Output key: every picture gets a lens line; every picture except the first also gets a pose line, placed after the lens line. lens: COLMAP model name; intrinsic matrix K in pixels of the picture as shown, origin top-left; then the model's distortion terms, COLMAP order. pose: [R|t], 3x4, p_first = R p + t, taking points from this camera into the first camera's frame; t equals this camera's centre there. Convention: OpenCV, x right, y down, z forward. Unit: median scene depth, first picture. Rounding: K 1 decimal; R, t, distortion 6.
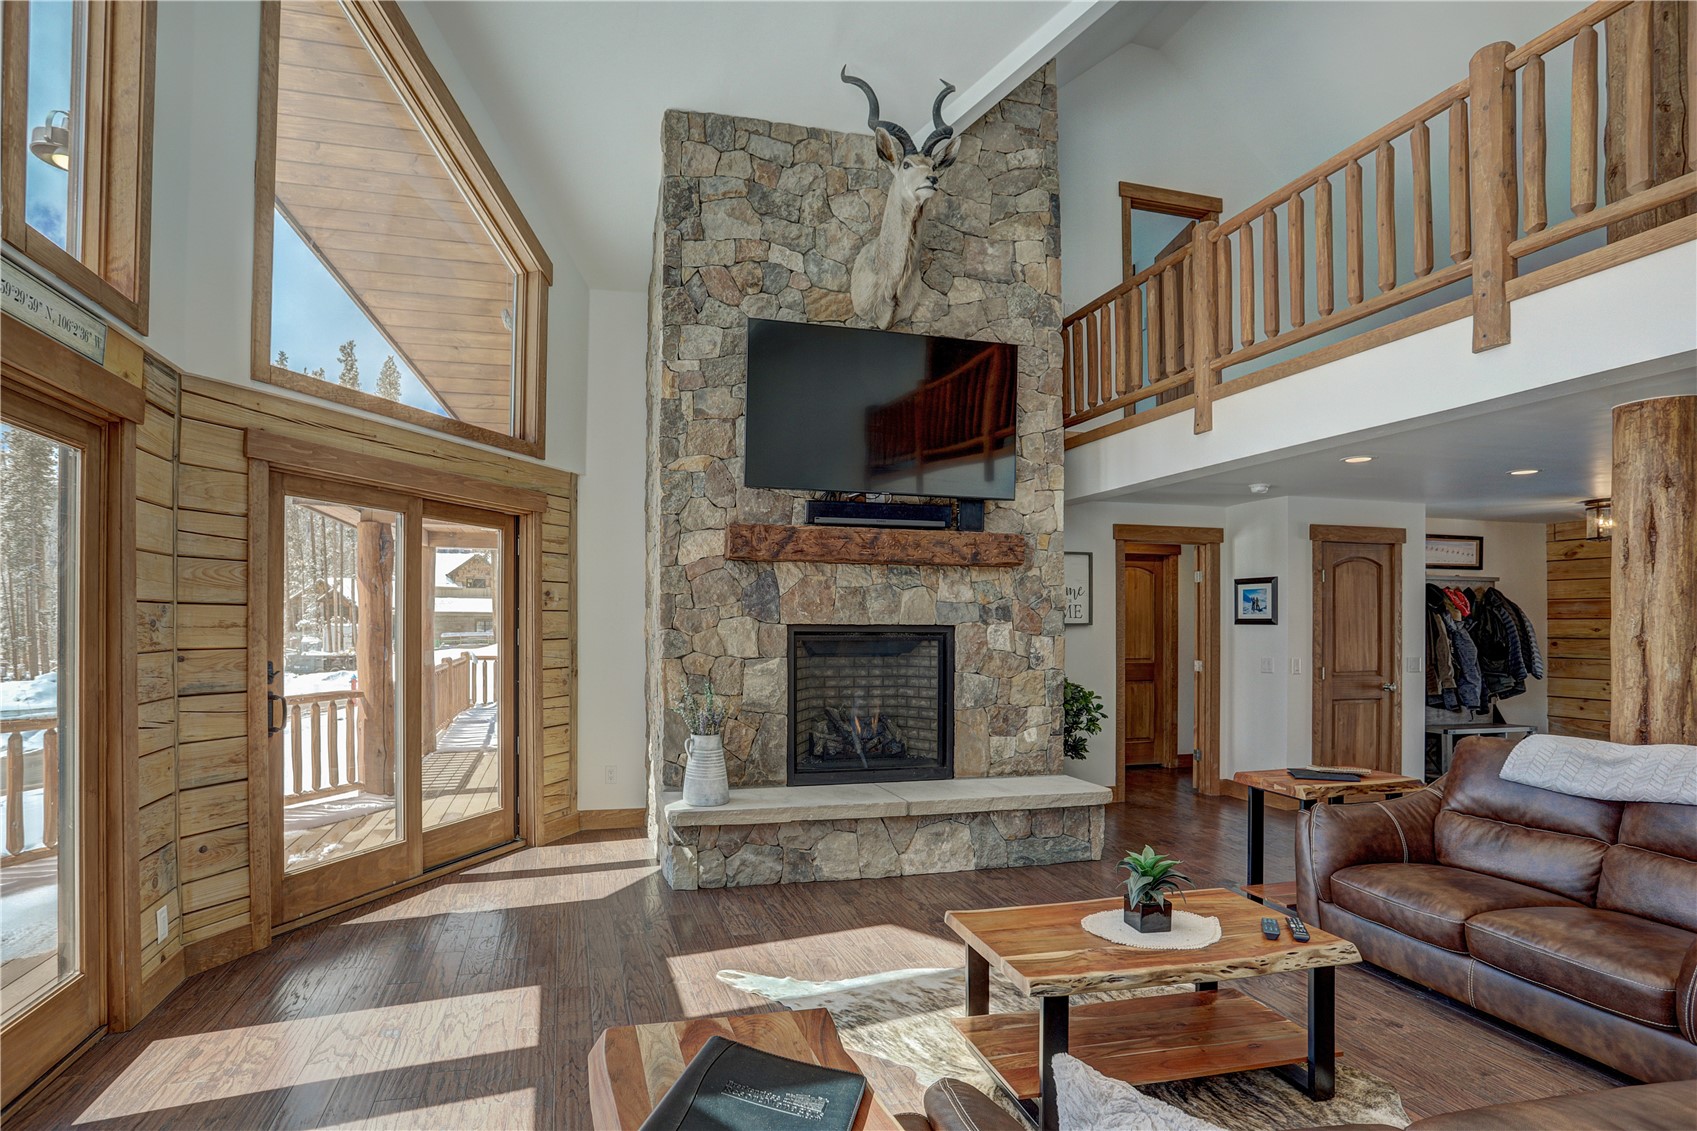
lens RADIAL K [[856.5, 0, 785.0], [0, 856.5, 620.9], [0, 0, 1]] dist [-0.042114, 0.001599]
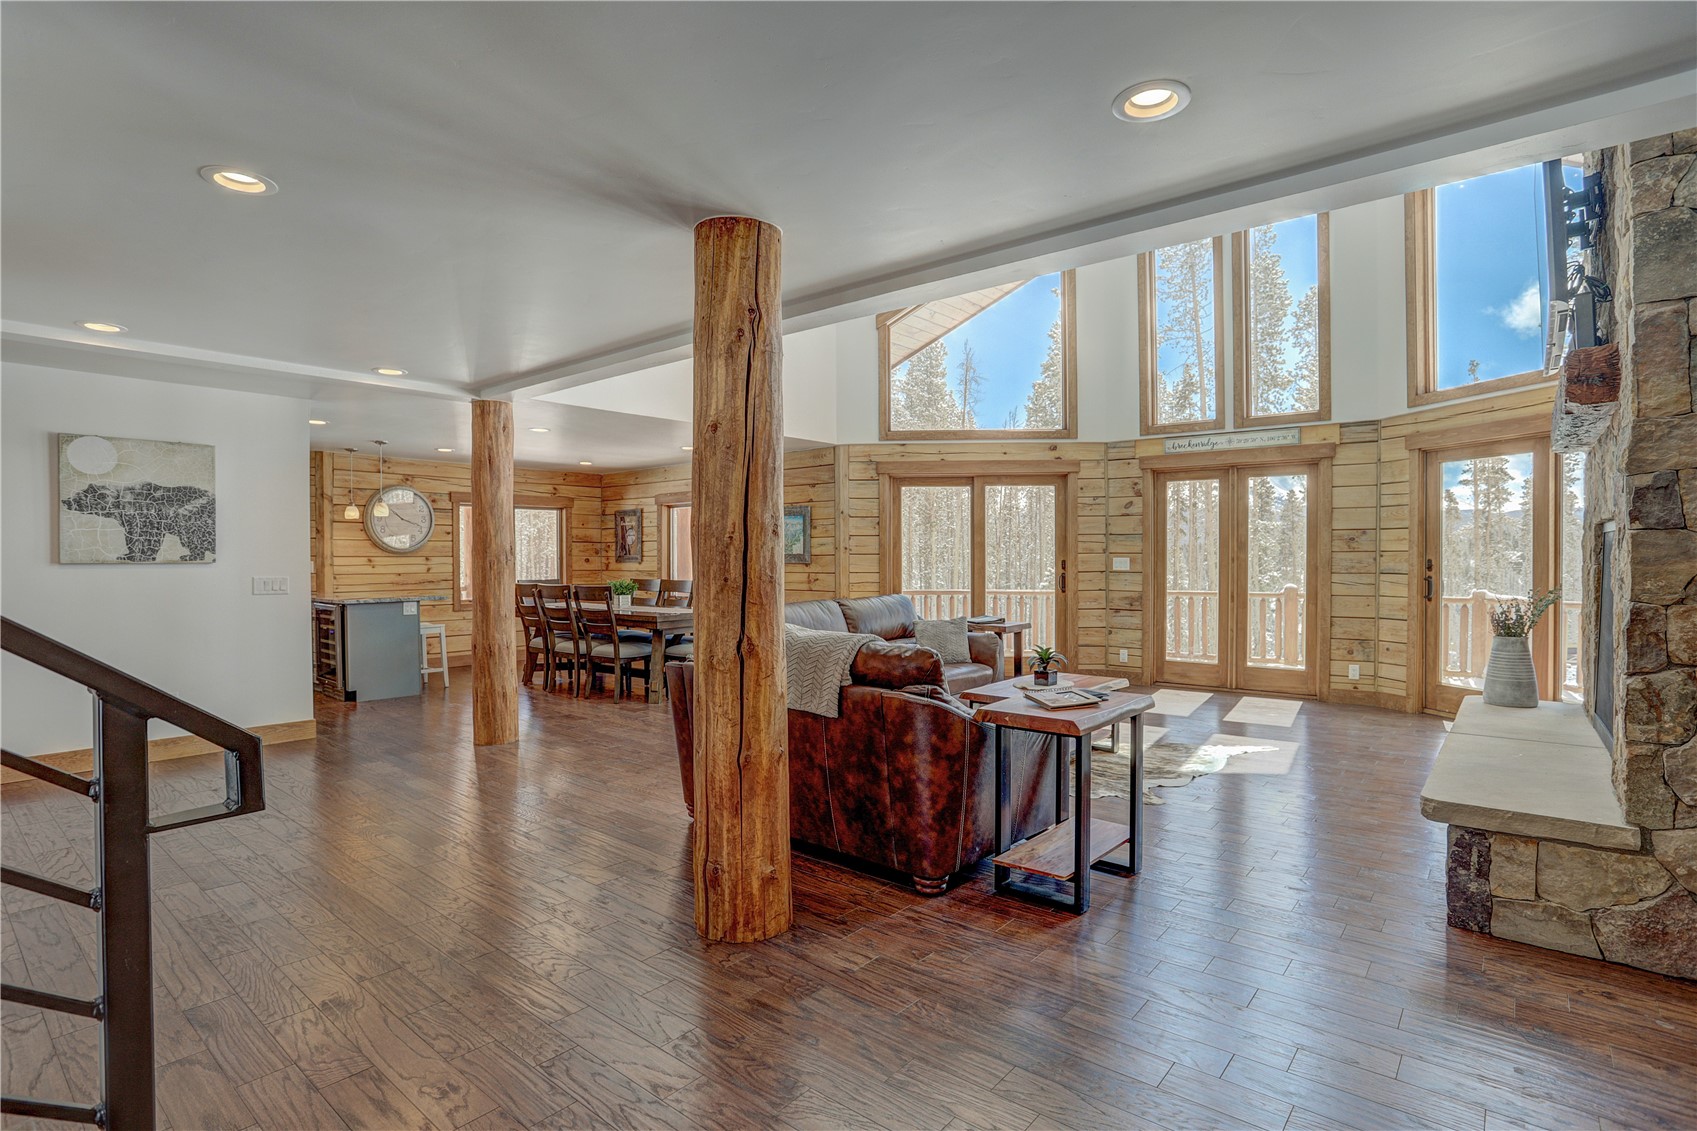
lens RADIAL K [[840.0, 0, 861.8], [0, 840.0, 569.2], [0, 0, 1]] dist [-0.049396, 0.001724]
pose [[-0.797477, 0.005728, -0.603322, 1.008509], [0.000996, 0.999966, 0.008179, 0.039304], [0.603348, 0.005922, -0.797456, 1.200798]]
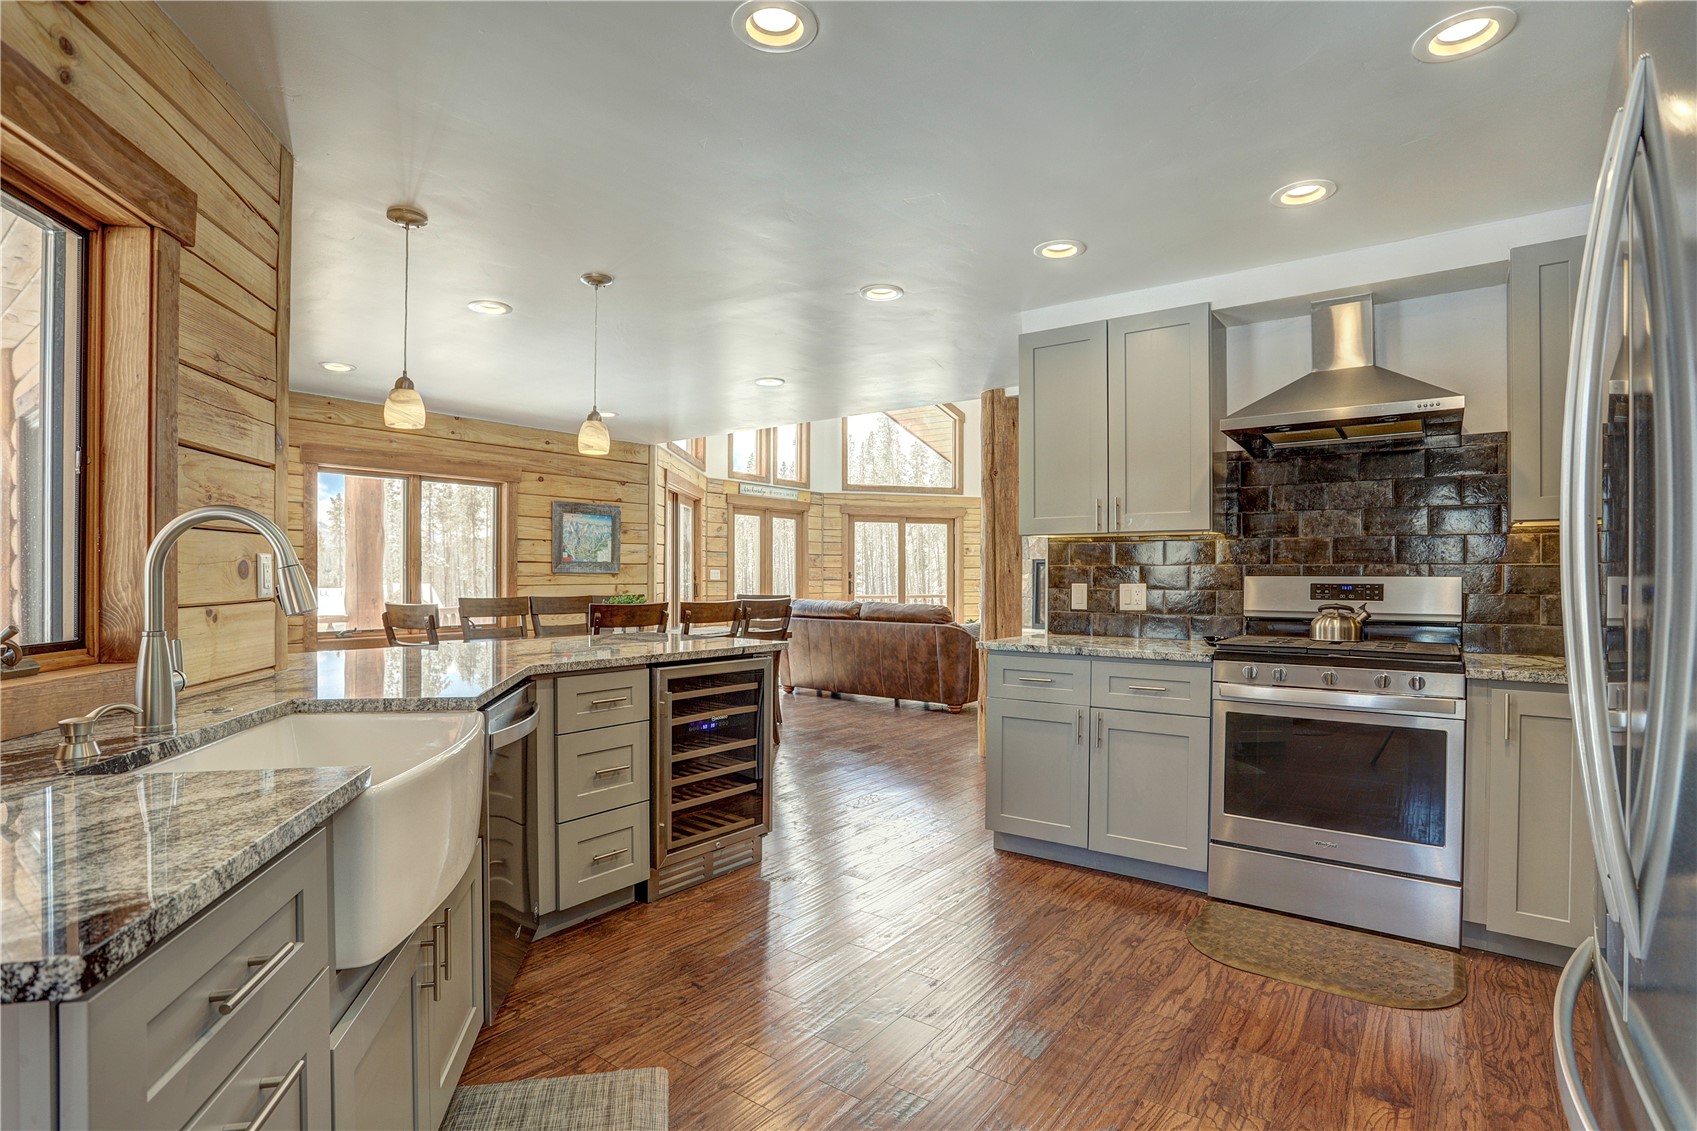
lens RADIAL K [[840.0, 0, 861.8], [0, 840.0, 569.2], [0, 0, 1]] dist [-0.049396, 0.001724]
pose [[0.652246, -0.007732, -0.757968, 1.437056], [0.003381, 0.999968, -0.007292, 0.045476], [0.758000, 0.002194, 0.652251, -0.848331]]
